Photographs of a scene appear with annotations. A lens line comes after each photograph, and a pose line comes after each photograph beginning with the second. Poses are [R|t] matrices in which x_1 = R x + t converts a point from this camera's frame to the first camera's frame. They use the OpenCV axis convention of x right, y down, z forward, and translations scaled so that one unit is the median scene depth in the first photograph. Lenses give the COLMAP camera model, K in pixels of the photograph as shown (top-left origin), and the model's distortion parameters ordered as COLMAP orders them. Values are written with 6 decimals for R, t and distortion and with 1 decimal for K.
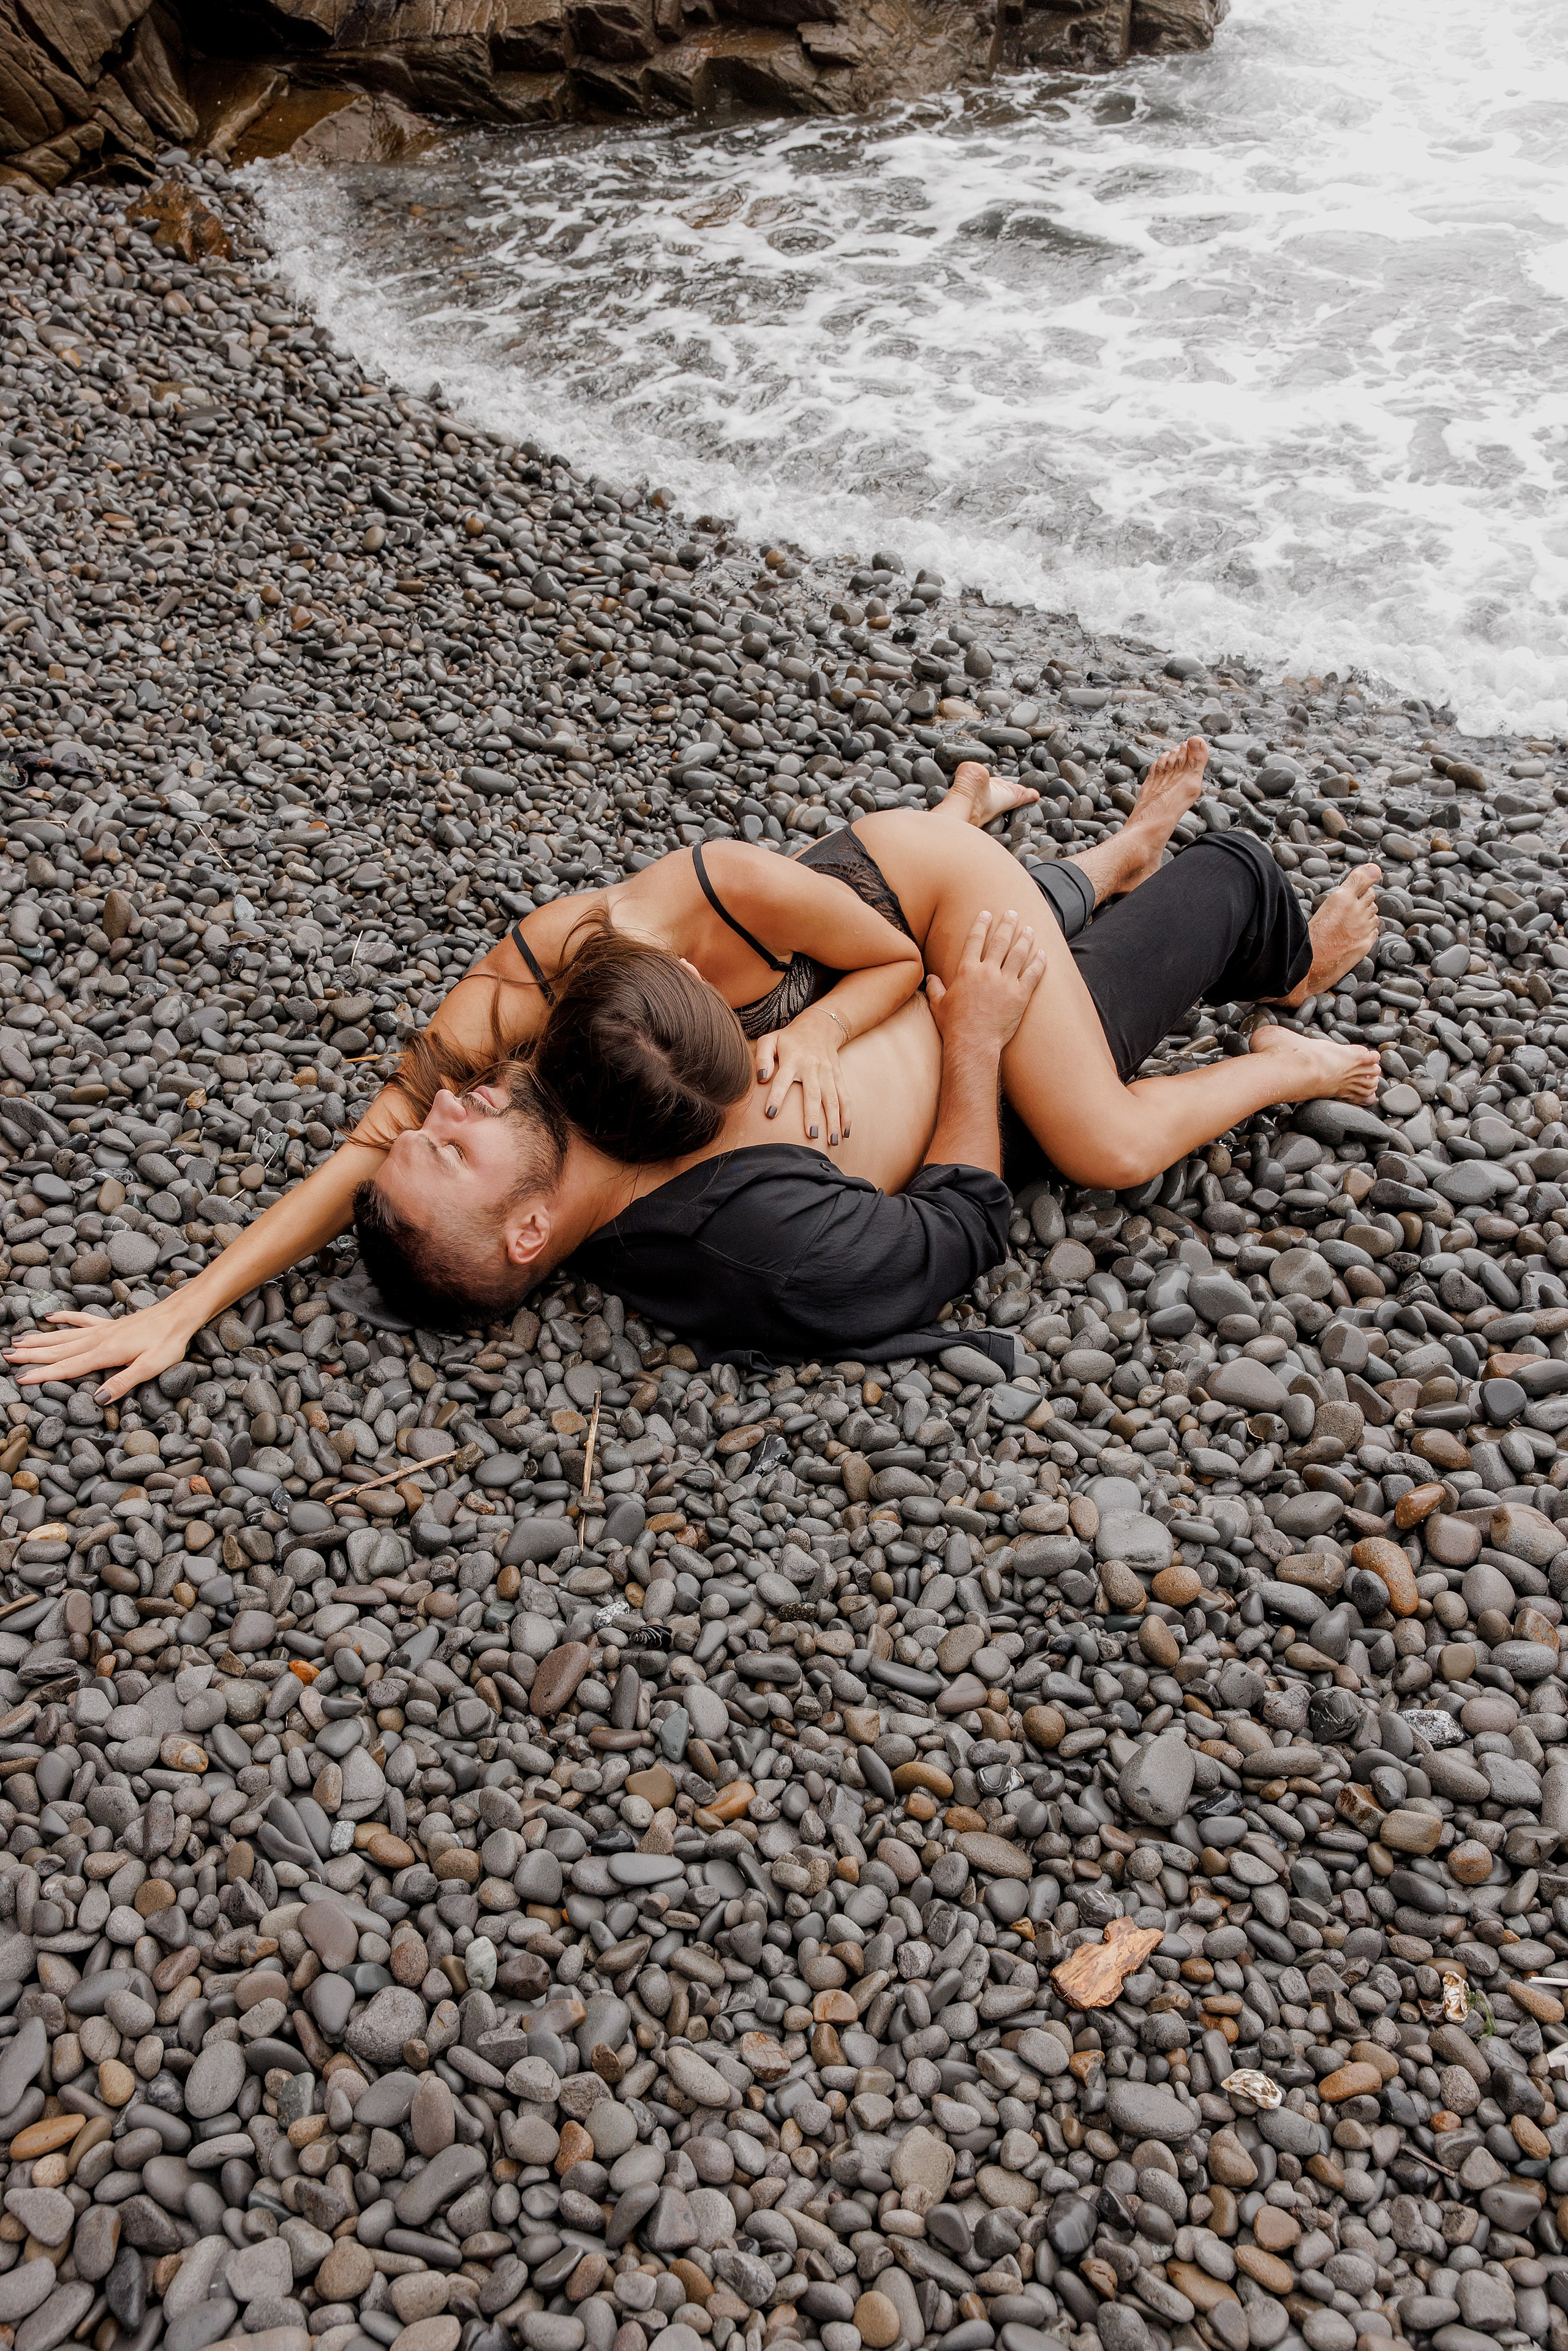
lens RADIAL K [[2204.9, 0, 759.4], [0, 2204.9, 1196.9], [0, 0, 1]] dist [0.007404, 0.000000]
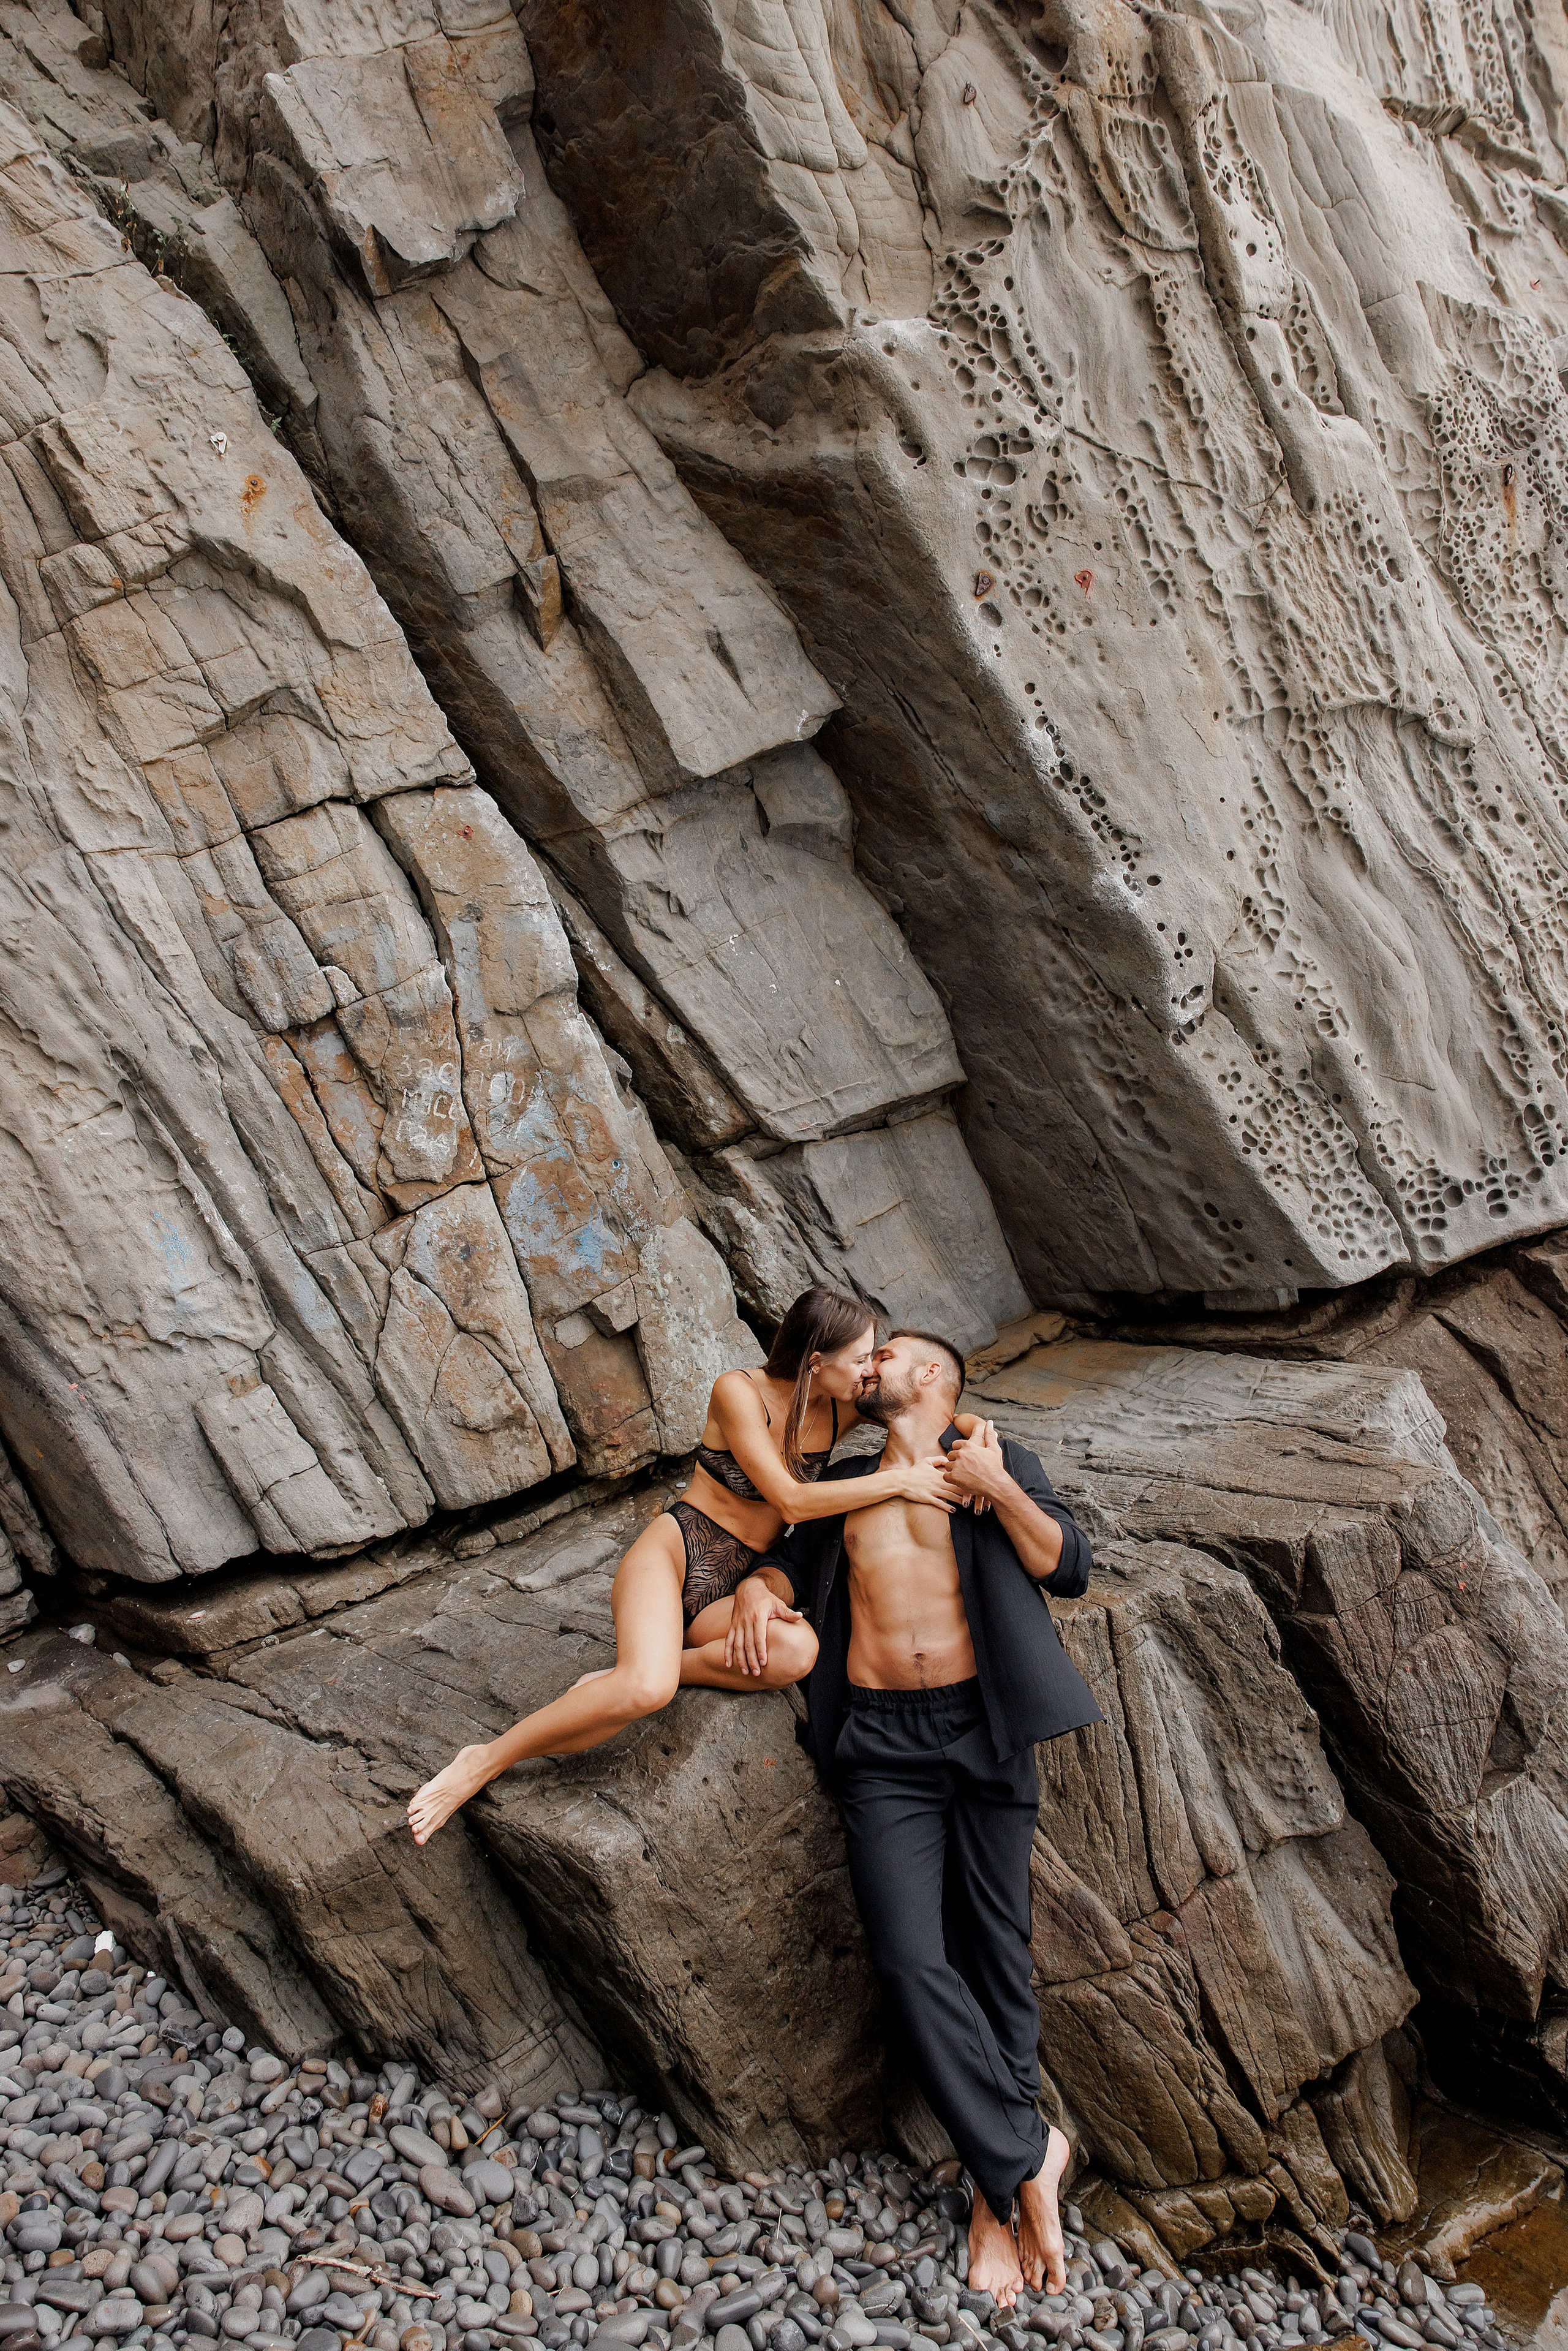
lens RADIAL K [[1560.0, 0, 781.5], [0, 1560.0, 1190.4], [0, 0, 1]] dist [0.002854, -0.003765]
pose [[0.813318, 0.016366, -0.581589, -0.333750], [-0.451161, 0.648922, -0.612662, -0.738622], [0.367378, 0.760679, 0.535164, 1.025455]]
